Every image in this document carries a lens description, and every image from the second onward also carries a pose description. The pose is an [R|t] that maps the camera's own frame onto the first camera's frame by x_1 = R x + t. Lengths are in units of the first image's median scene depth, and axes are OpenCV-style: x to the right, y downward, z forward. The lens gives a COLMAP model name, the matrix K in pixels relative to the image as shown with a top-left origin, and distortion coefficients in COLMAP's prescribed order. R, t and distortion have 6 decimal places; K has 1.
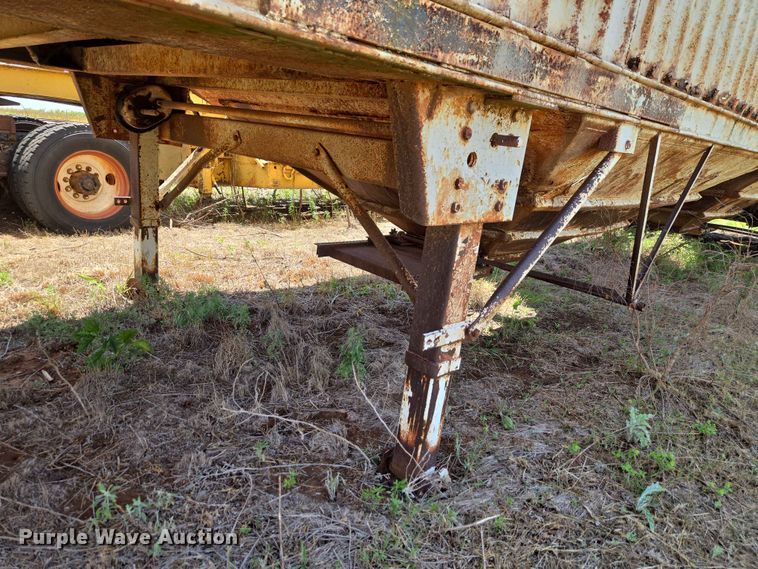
lens RADIAL K [[510.6, 0, 378.0], [0, 510.6, 287.7], [0, 0, 1]] dist [0.079655, -0.071133]
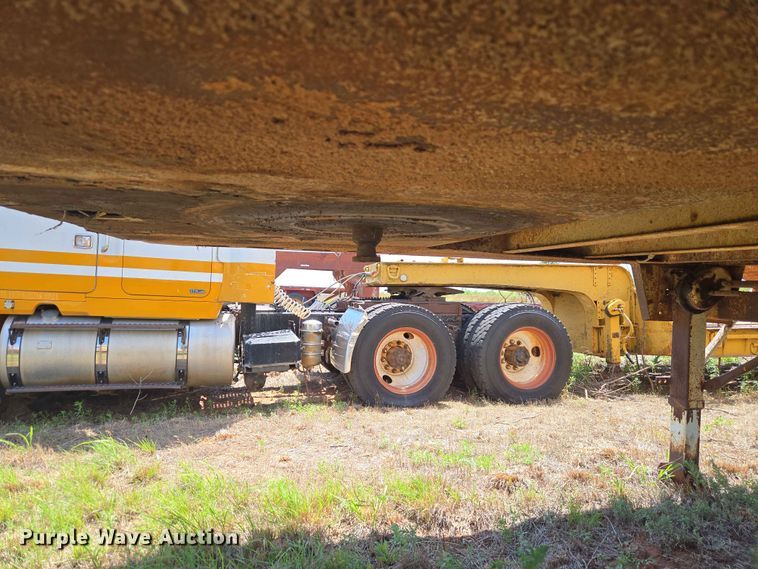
lens RADIAL K [[510.6, 0, 379.5], [0, 510.6, 280.0], [0, 0, 1]] dist [0.079655, -0.071133]
pose [[0.845776, -0.094095, -0.525176, -0.254784], [-0.078490, 0.951672, -0.296916, -0.008884], [0.527733, 0.292346, 0.797516, -0.077072]]
